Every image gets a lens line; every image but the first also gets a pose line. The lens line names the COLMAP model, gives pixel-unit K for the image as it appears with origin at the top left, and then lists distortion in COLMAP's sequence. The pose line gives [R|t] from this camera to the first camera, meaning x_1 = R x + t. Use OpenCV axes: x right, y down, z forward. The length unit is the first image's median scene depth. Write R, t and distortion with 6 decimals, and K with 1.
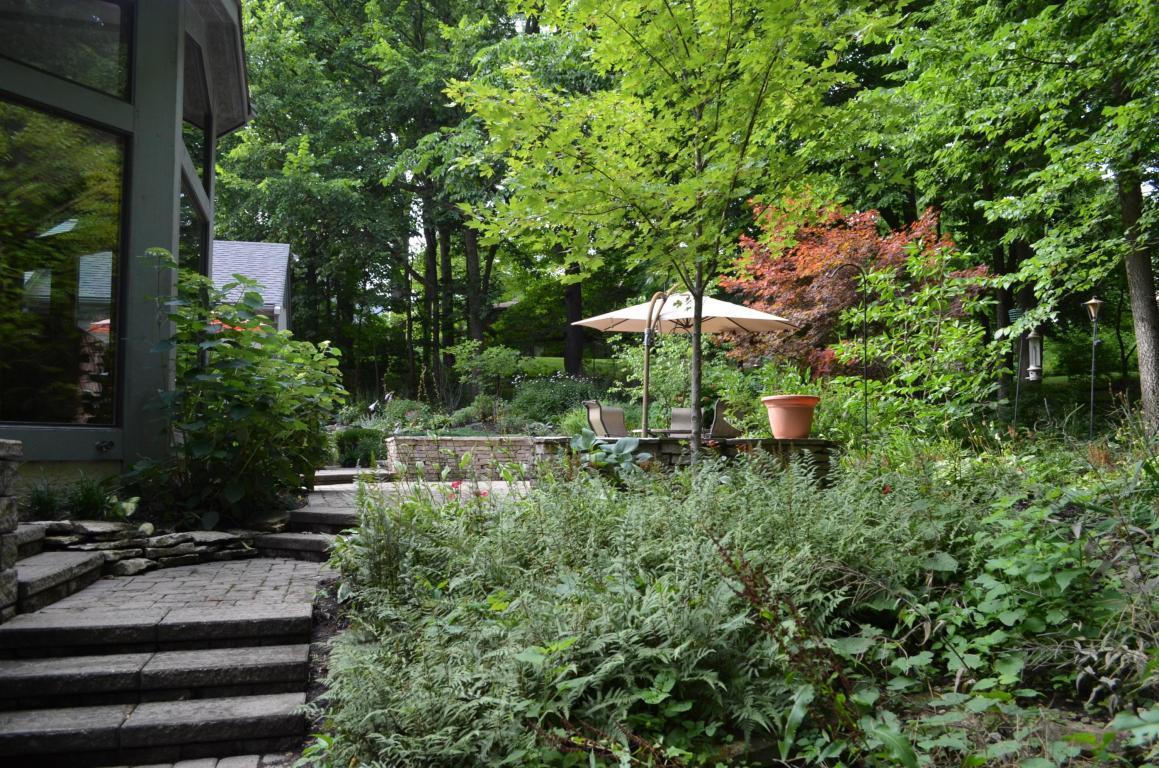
lens RADIAL K [[916.6, 0, 581.5], [0, 916.6, 384.0], [0, 0, 1]] dist [-0.010558, -0.001914]
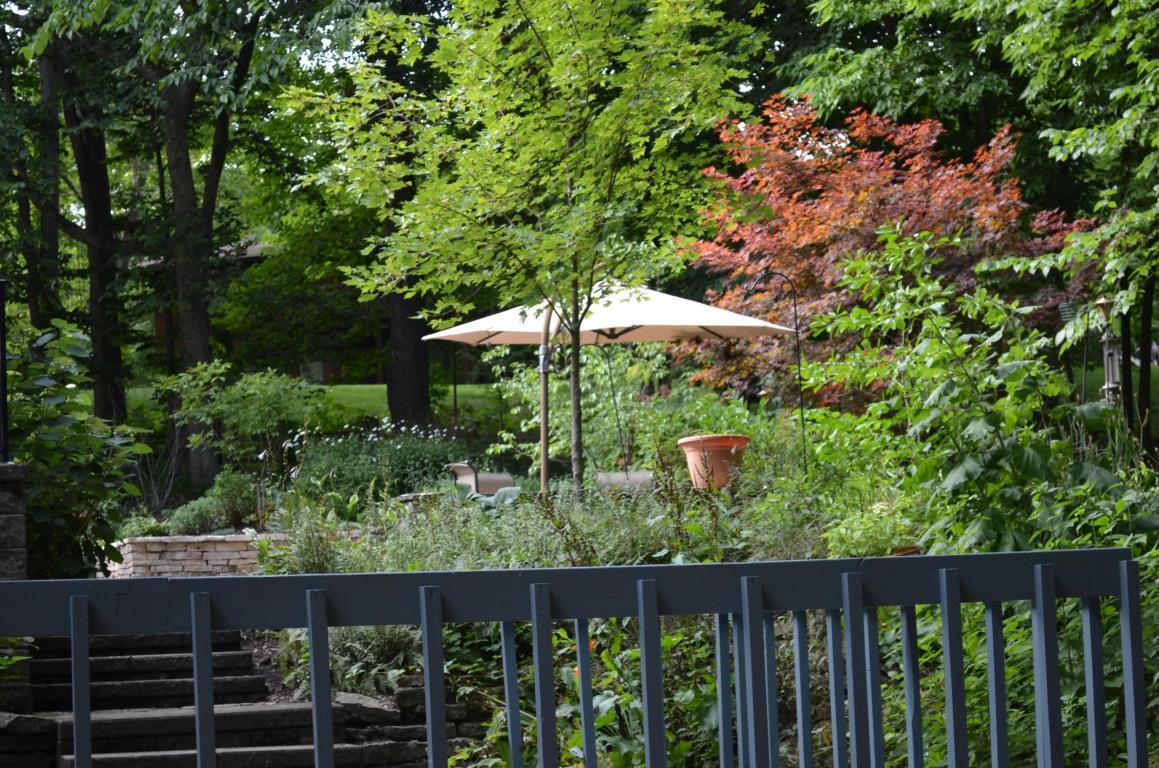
lens RADIAL K [[2729.1, 0, 580.0], [0, 2729.1, 384.0], [0, 0, 1]] dist [0.001784, 0.000000]
pose [[0.997391, -0.037274, 0.061820, -0.018003], [0.038788, 0.998972, -0.023466, 0.009990], [-0.060882, 0.025803, 0.997811, -0.738495]]
